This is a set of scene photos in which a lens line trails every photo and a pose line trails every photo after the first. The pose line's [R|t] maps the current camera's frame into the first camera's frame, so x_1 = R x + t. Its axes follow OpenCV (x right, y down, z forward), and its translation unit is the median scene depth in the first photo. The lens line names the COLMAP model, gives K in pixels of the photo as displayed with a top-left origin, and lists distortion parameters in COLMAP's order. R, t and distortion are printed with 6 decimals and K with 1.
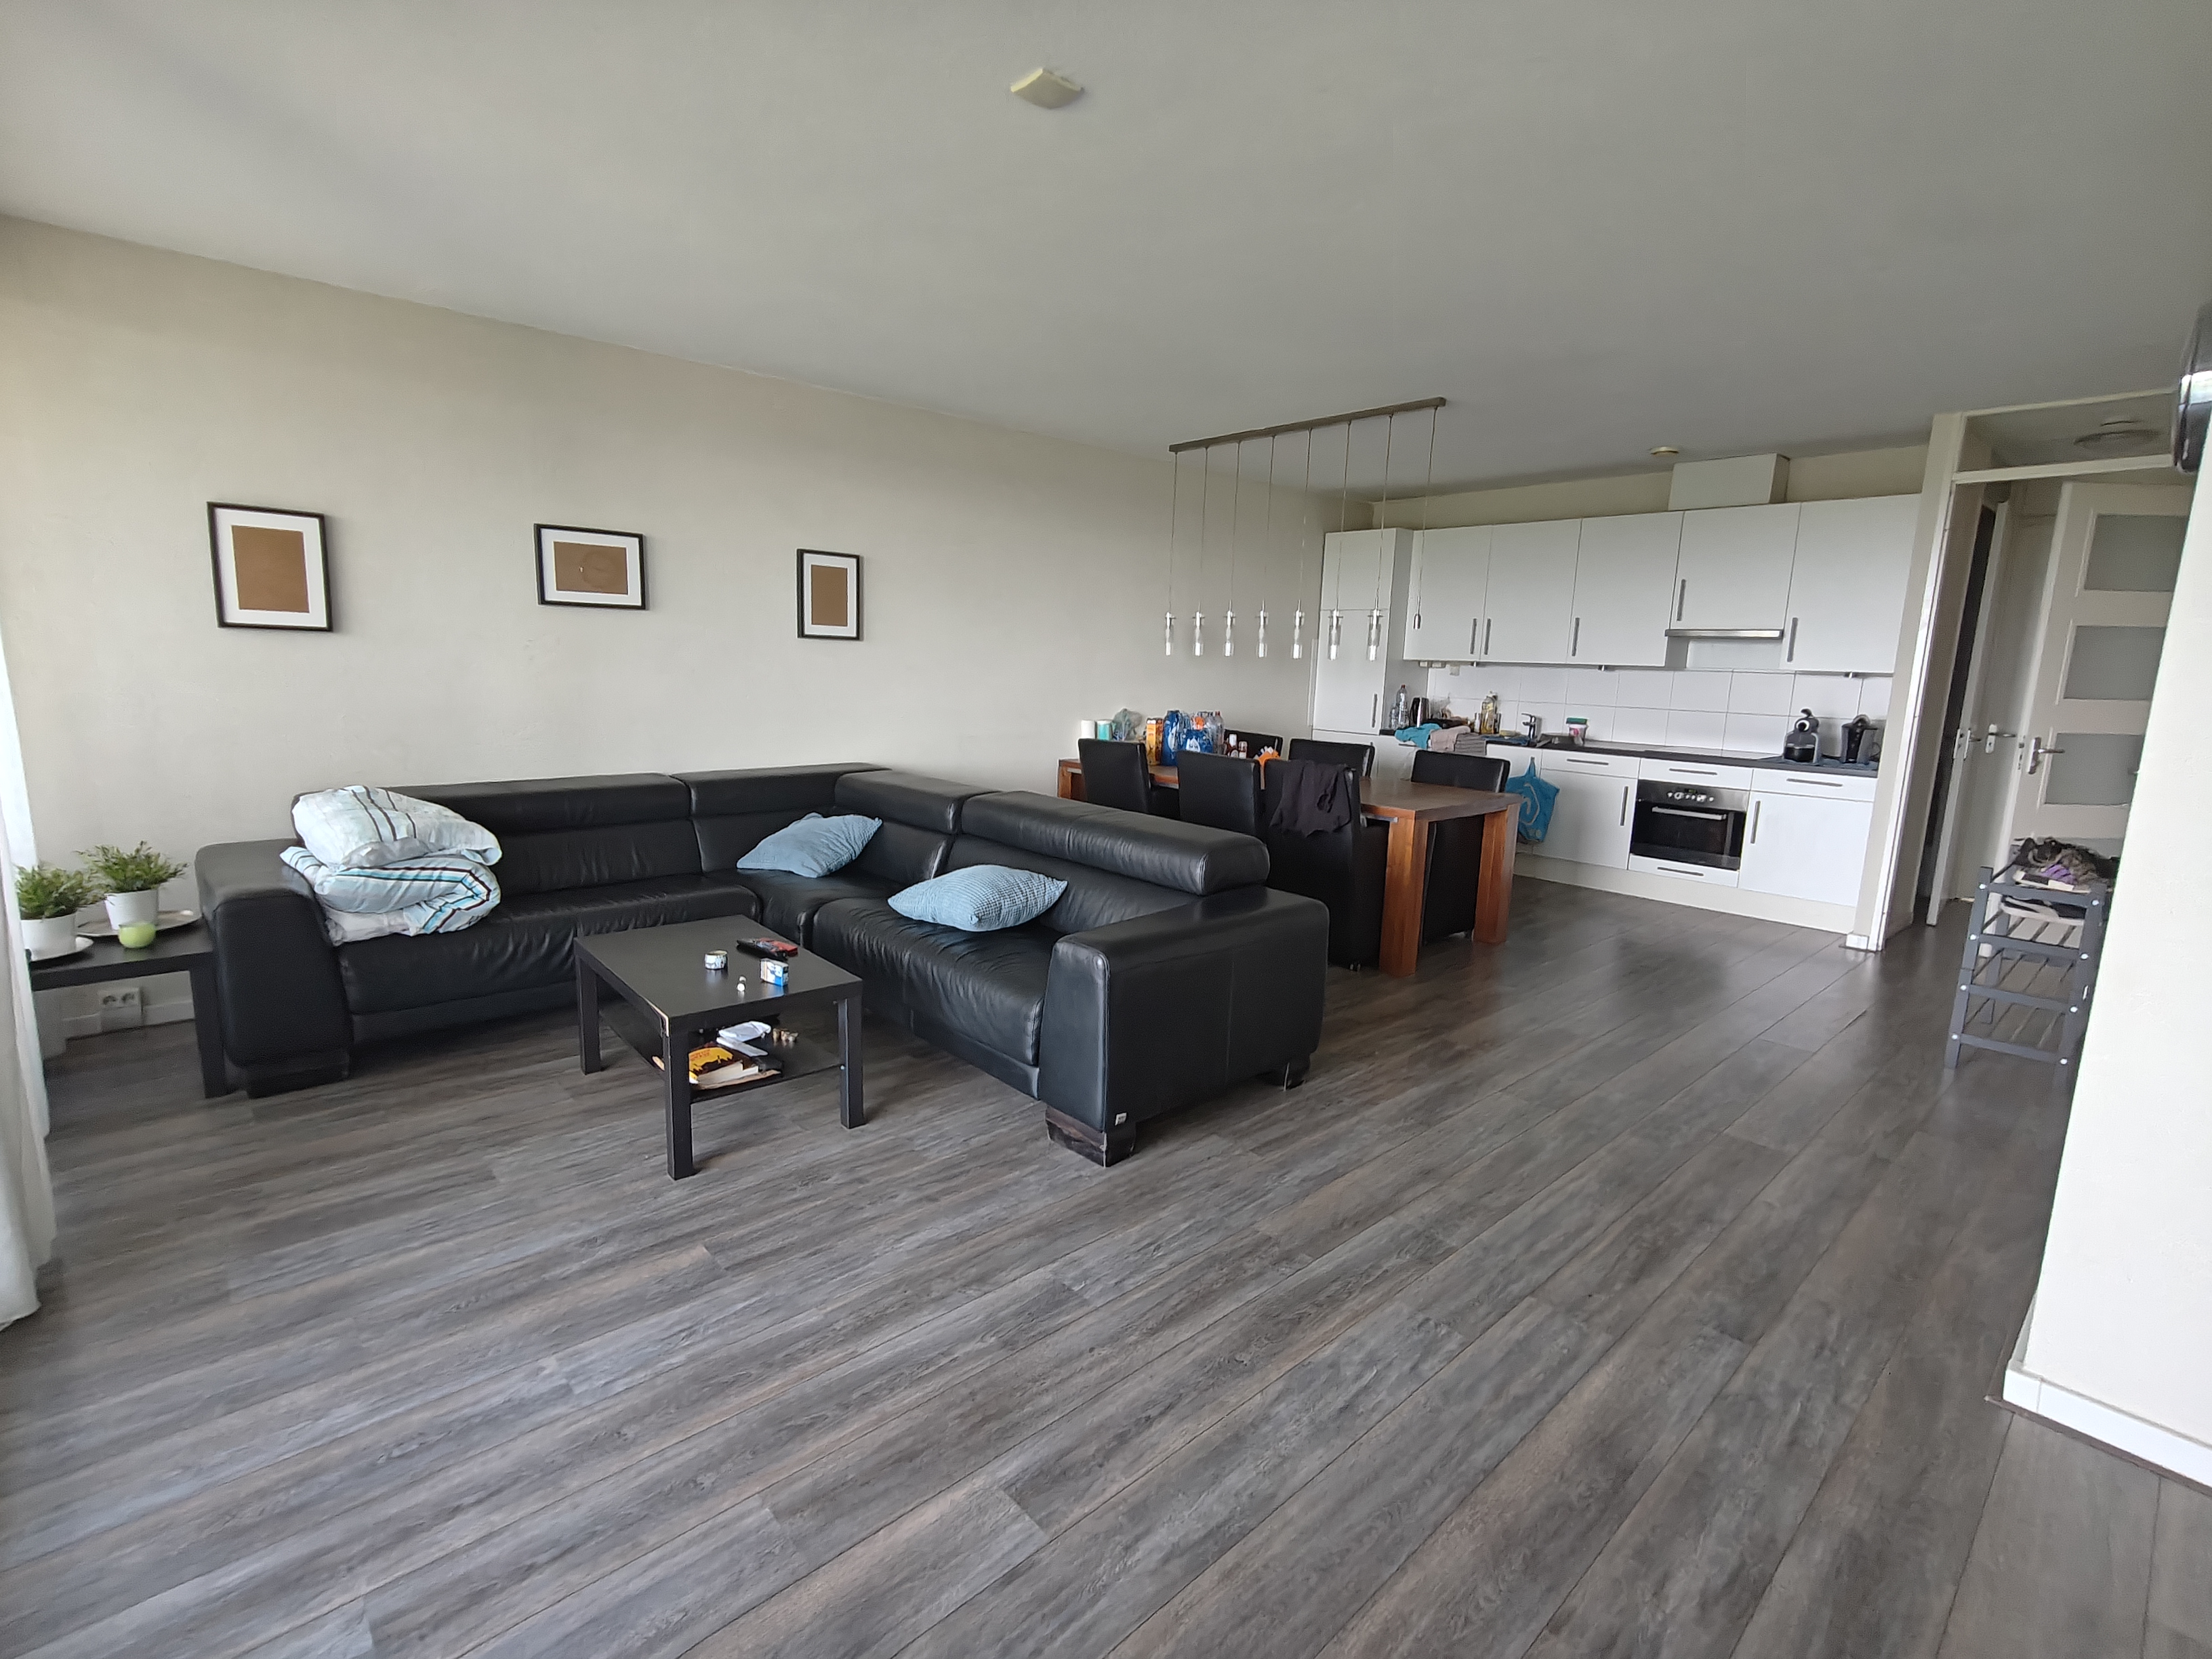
lens RADIAL K [[1031.9, 0, 1103.1], [0, 1031.9, 845.7], [0, 0, 1]] dist [-0.005360, 0.000257]
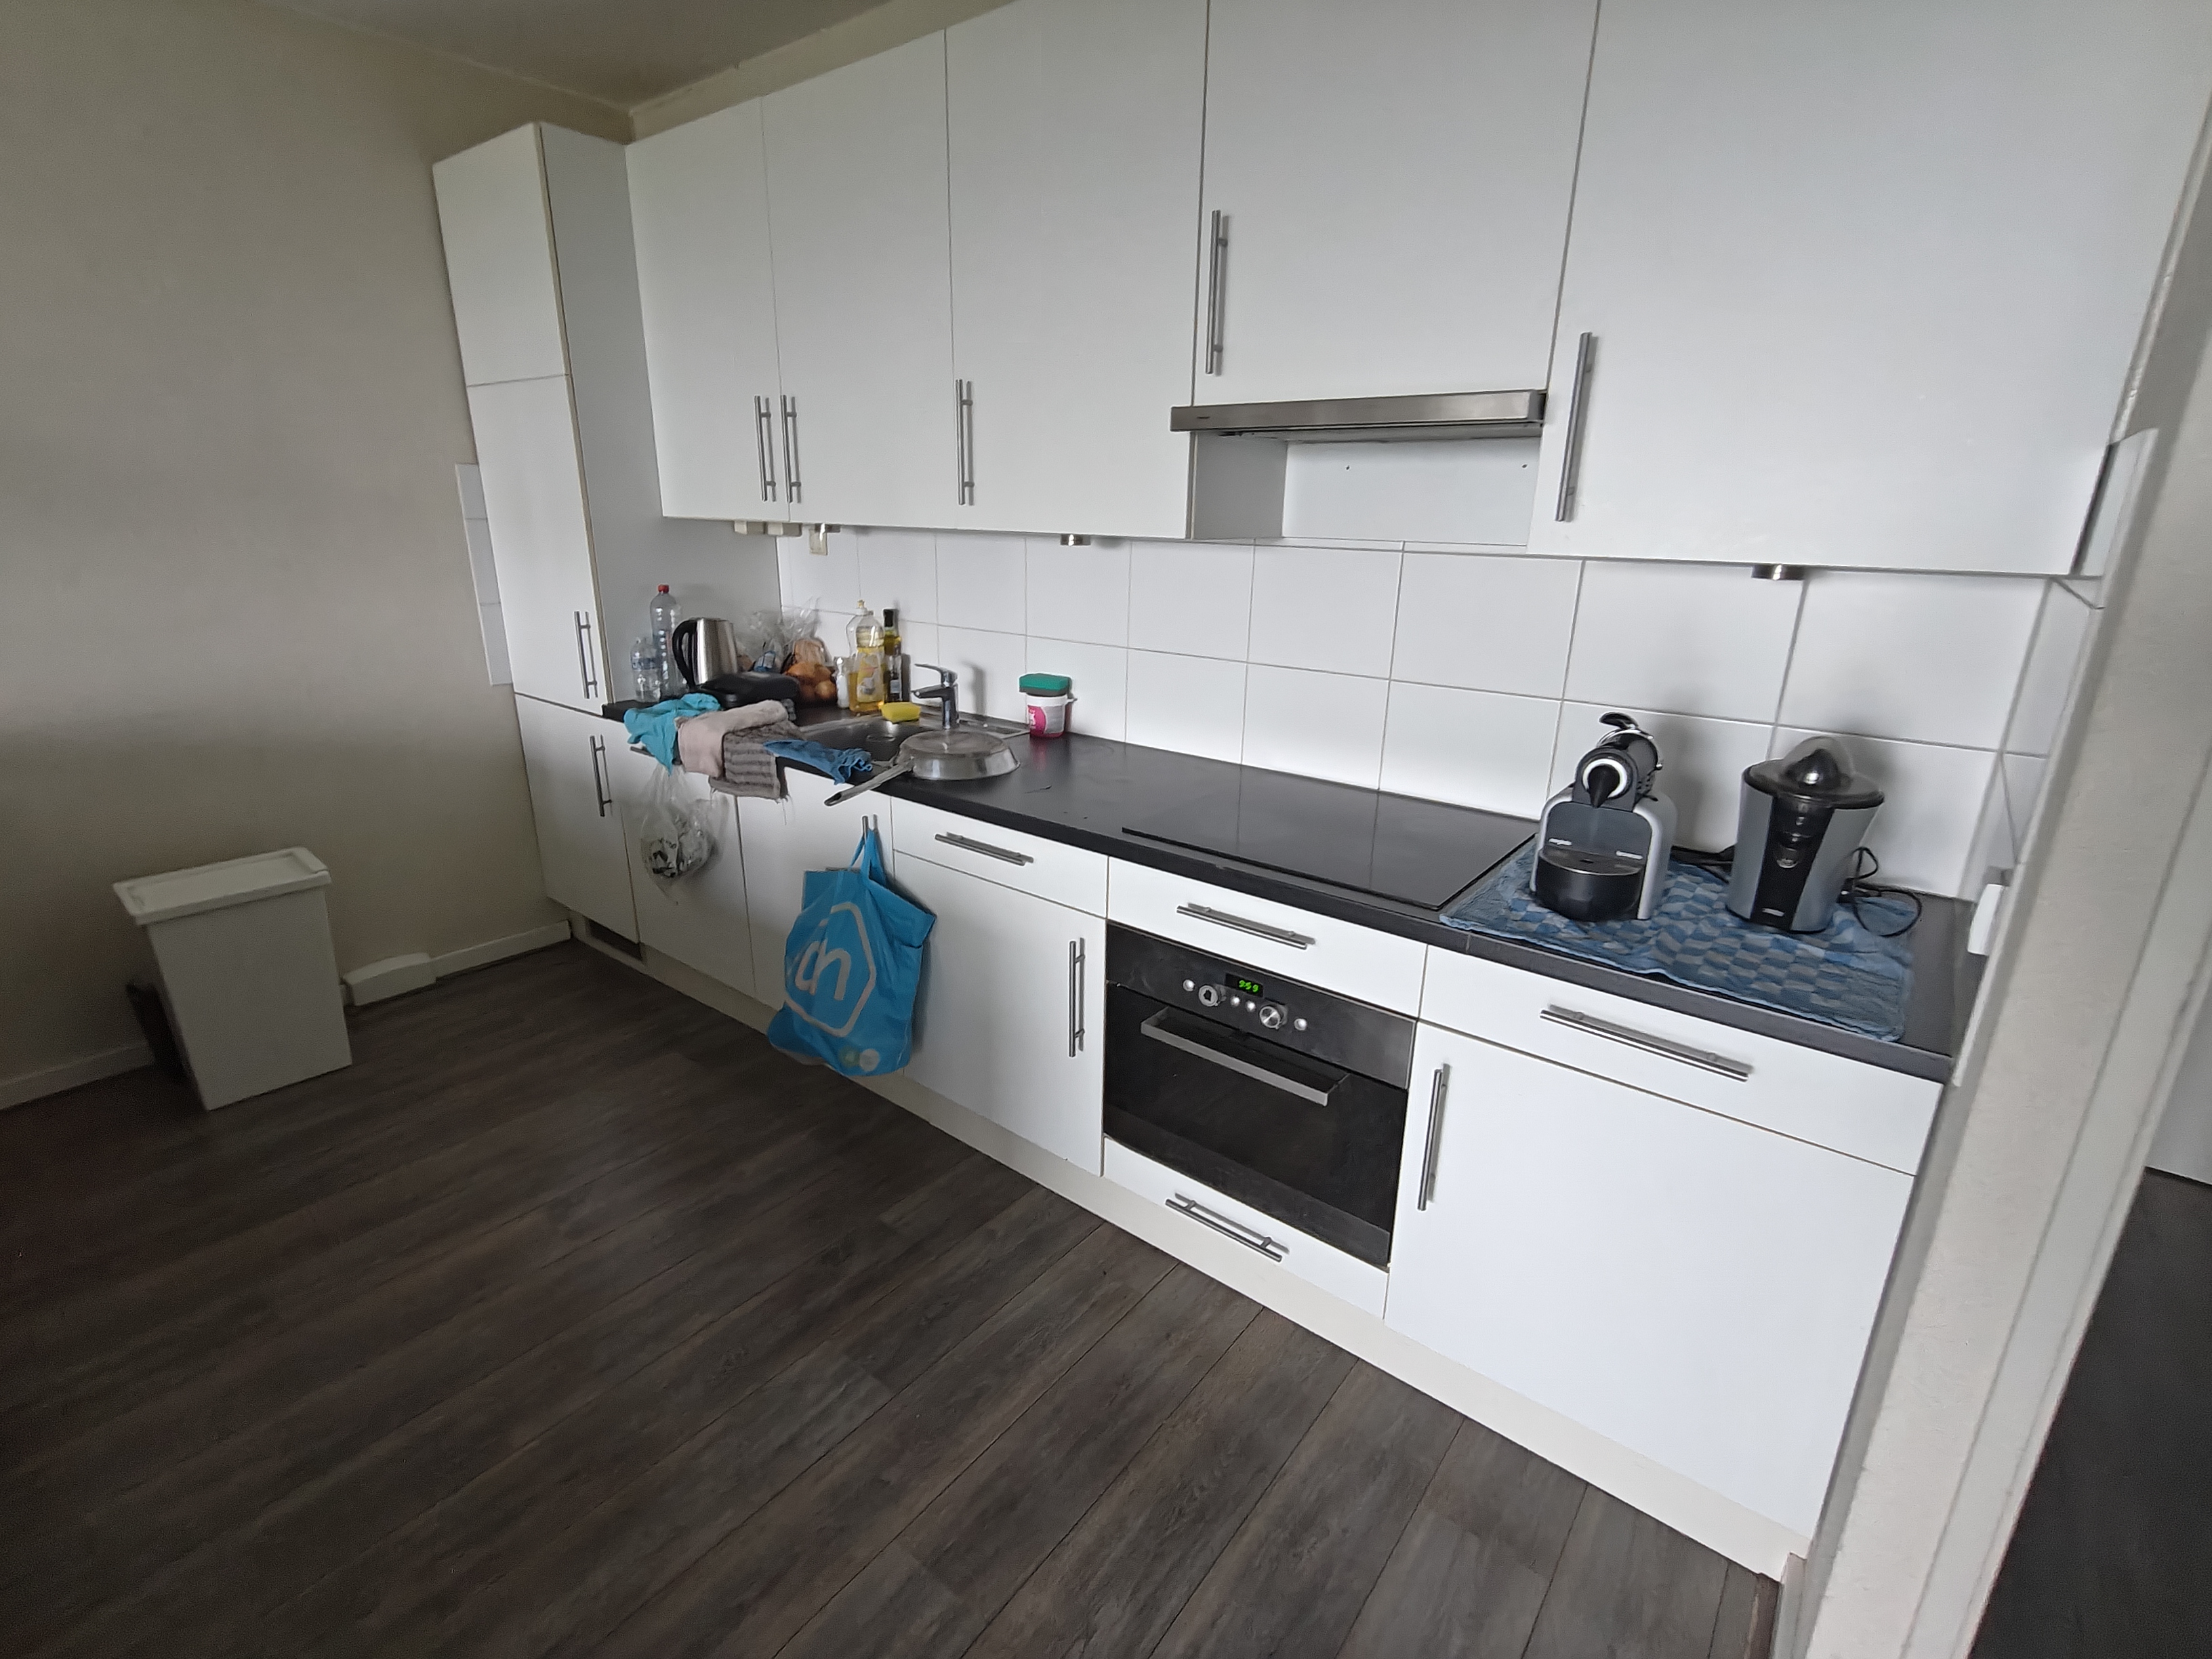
lens RADIAL K [[1031.9, 0, 1109.4], [0, 1031.9, 831.8], [0, 0, 1]] dist [-0.005360, 0.000257]
pose [[0.986654, -0.057671, 0.152278, 0.478616], [0.038043, 0.990940, 0.128801, -0.130526], [-0.158326, -0.121289, 0.979909, 0.708619]]
